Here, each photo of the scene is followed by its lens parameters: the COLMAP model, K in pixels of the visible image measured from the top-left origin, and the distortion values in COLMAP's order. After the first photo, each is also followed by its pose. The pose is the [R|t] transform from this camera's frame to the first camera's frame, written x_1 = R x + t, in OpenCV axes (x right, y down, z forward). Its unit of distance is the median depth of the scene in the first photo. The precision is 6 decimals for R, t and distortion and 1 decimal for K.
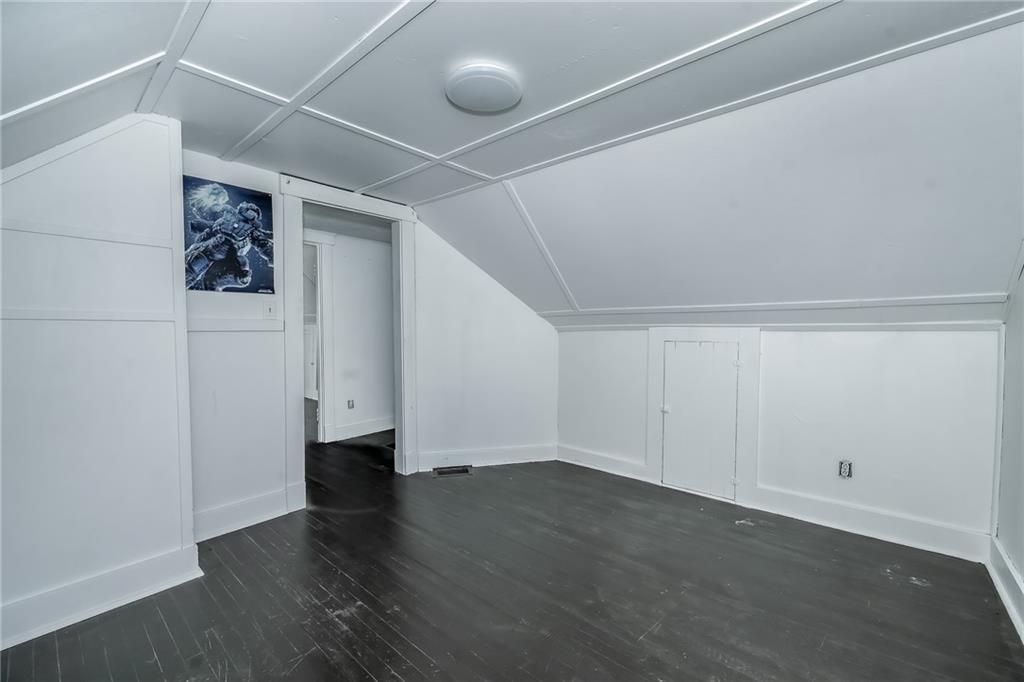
lens RADIAL K [[422.1, 0, 505.8], [0, 422.1, 343.6], [0, 0, 1]] dist [0.001567, 0.000209]
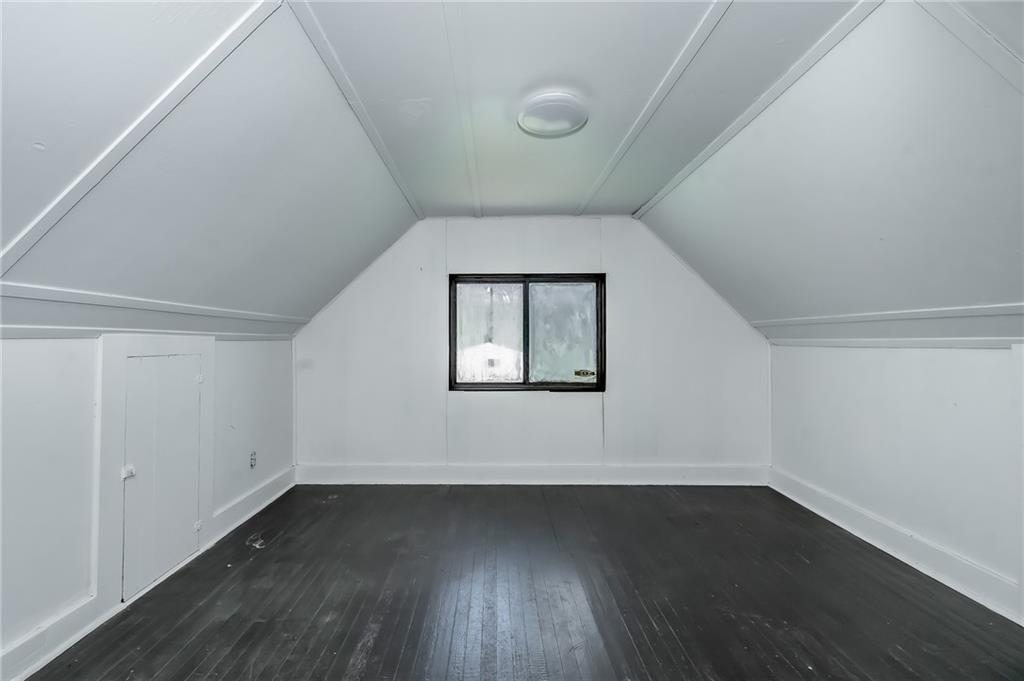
lens RADIAL K [[422.1, 0, 505.8], [0, 422.1, 343.1], [0, 0, 1]] dist [0.001567, 0.000209]
pose [[-0.668016, 0.000494, 0.744147, -0.481604], [0.026932, 0.999361, 0.023513, -0.028607], [-0.743659, 0.035748, -0.667602, 1.157525]]
